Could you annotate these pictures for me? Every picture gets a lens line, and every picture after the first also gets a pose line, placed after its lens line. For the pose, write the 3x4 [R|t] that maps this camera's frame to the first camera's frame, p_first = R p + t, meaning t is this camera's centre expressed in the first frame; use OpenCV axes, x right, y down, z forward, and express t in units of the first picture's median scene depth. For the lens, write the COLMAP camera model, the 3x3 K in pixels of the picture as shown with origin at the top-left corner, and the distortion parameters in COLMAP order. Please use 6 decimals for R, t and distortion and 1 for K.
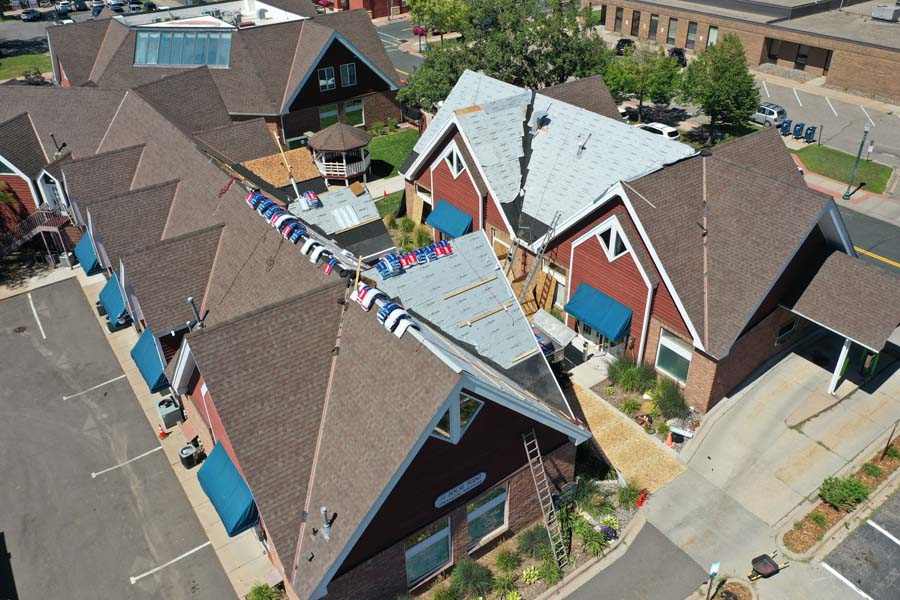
lens RADIAL K [[698.8, 0, 449.4], [0, 698.8, 297.1], [0, 0, 1]] dist [-0.011741, -0.005649]
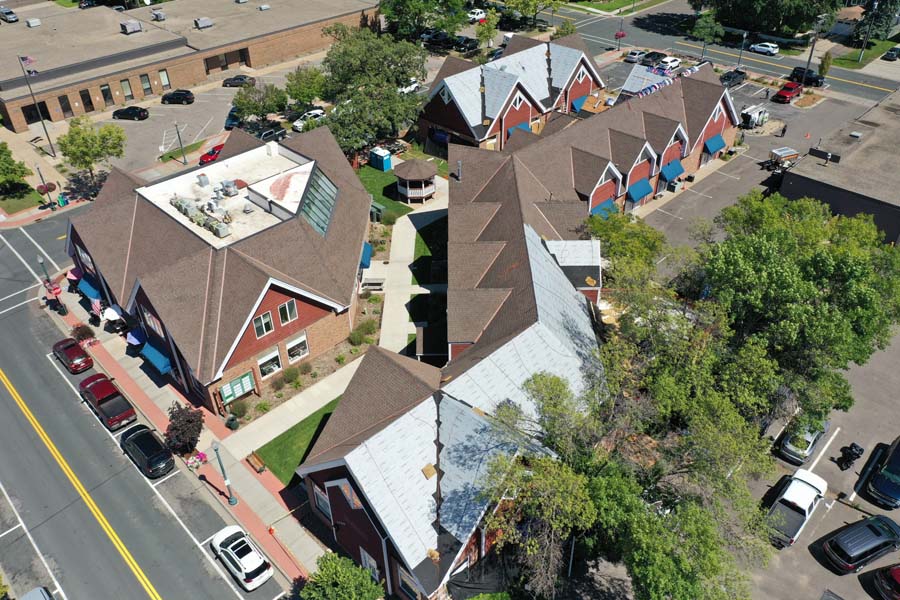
lens RADIAL K [[698.8, 0, 450.3], [0, 698.8, 301.2], [0, 0, 1]] dist [-0.011741, -0.005649]
pose [[-0.158966, -0.566484, 0.808595, -2.433454], [0.554772, 0.626226, 0.547786, -1.326416], [-0.816675, 0.535665, 0.214721, 1.315155]]
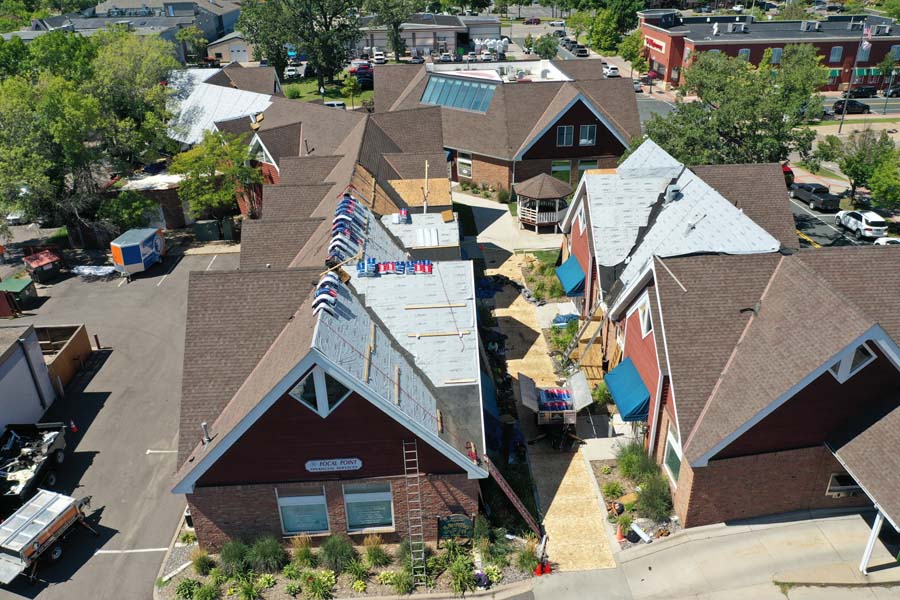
lens RADIAL K [[698.8, 0, 449.0], [0, 698.8, 299.3], [0, 0, 1]] dist [-0.011741, -0.005649]
pose [[0.843123, 0.246139, -0.478079, 0.458198], [-0.288240, 0.957434, -0.015394, -0.011538], [0.453940, 0.150781, 0.878182, 0.039738]]
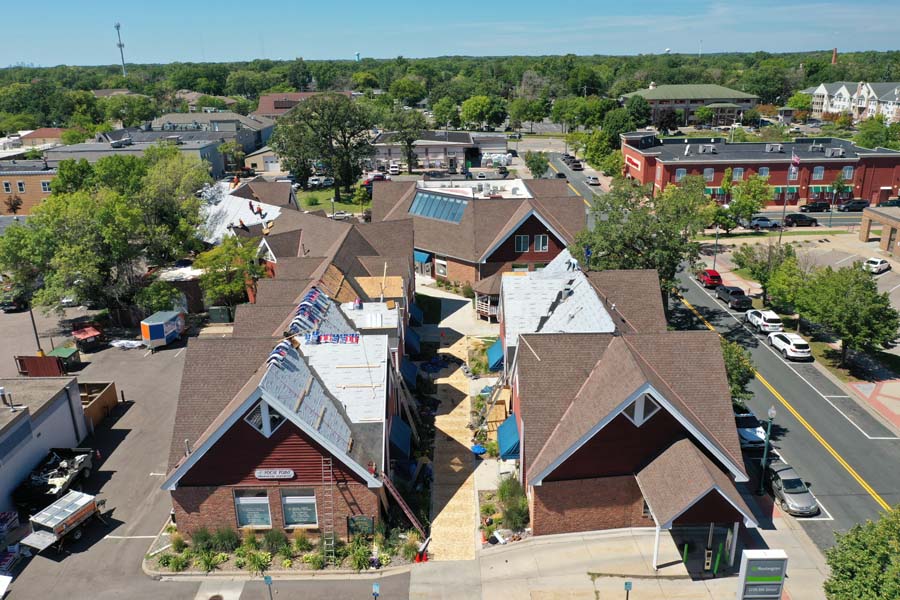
lens RADIAL K [[698.8, 0, 450.2], [0, 698.8, 296.3], [0, 0, 1]] dist [-0.011741, -0.005649]
pose [[0.814537, 0.193382, -0.546931, 0.811889], [-0.314712, 0.939310, -0.136578, -0.010700], [0.487326, 0.283374, 0.825962, -0.171663]]
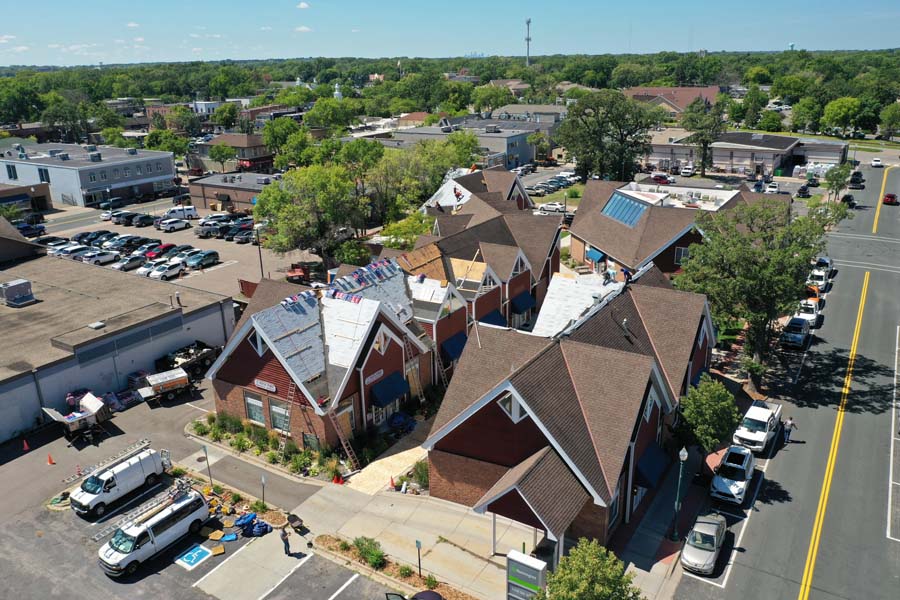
lens RADIAL K [[698.8, 0, 451.0], [0, 698.8, 301.4], [0, 0, 1]] dist [-0.011741, -0.005649]
pose [[0.379827, 0.317451, -0.868882, 1.416662], [-0.492772, 0.864349, 0.100382, -0.310097], [0.782883, 0.390033, 0.484734, 0.223252]]
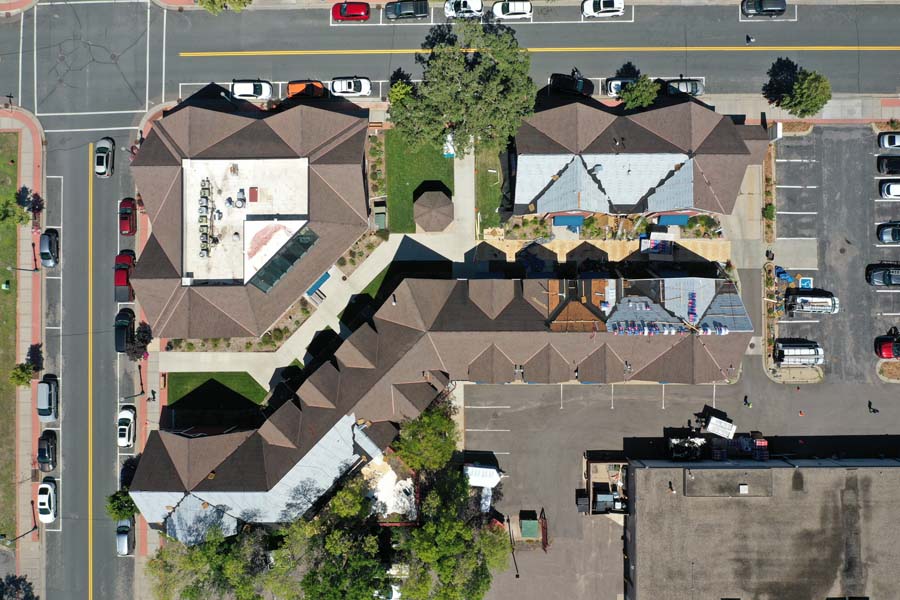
lens RADIAL K [[698.8, 0, 448.2], [0, 698.8, 298.5], [0, 0, 1]] dist [-0.011741, -0.005649]
pose [[0.579012, -0.814845, 0.027786, -0.564402], [0.441892, 0.342275, 0.829204, -2.380850], [-0.685183, -0.467841, 0.558255, 0.054937]]
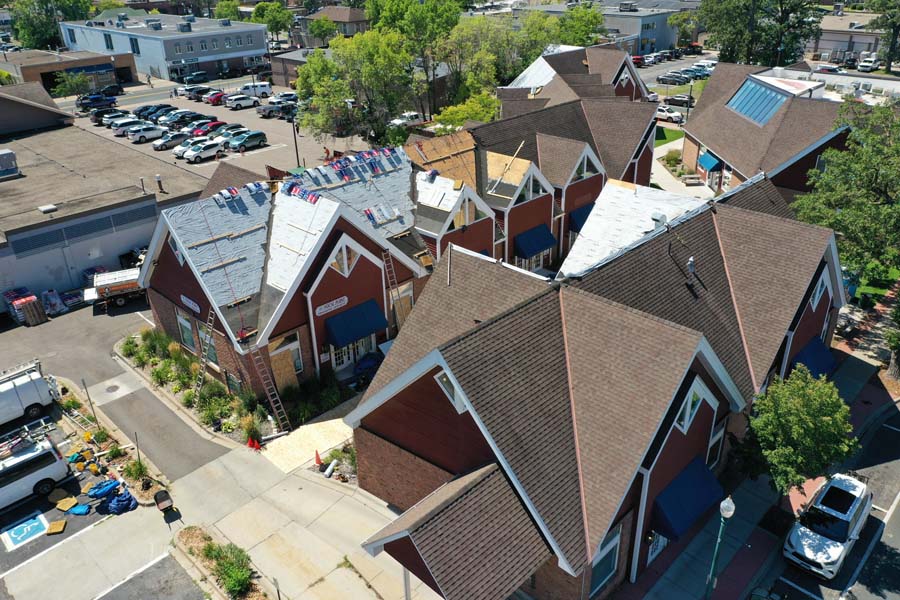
lens RADIAL K [[698.8, 0, 450.3], [0, 698.8, 300.4], [0, 0, 1]] dist [-0.011741, -0.005649]
pose [[0.175637, 0.462881, -0.868846, 1.081116], [-0.521253, 0.792424, 0.316796, -0.395057], [0.835133, 0.397248, 0.380457, 0.628651]]
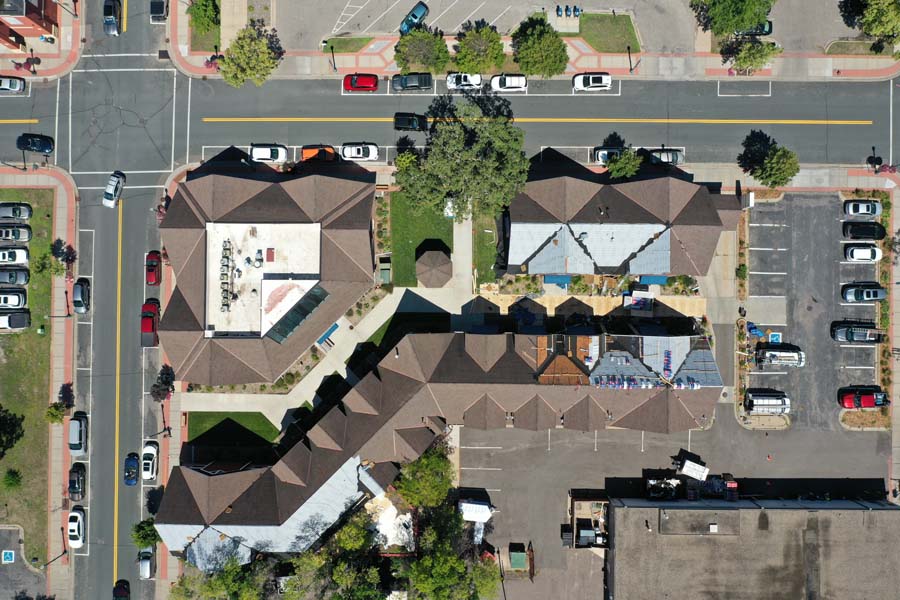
lens RADIAL K [[698.8, 0, 446.9], [0, 698.8, 298.6], [0, 0, 1]] dist [-0.011741, -0.005649]
pose [[0.589896, -0.807032, 0.026878, -0.402814], [0.439769, 0.349007, 0.827525, -2.645174], [-0.677219, -0.476333, 0.560786, 0.008567]]
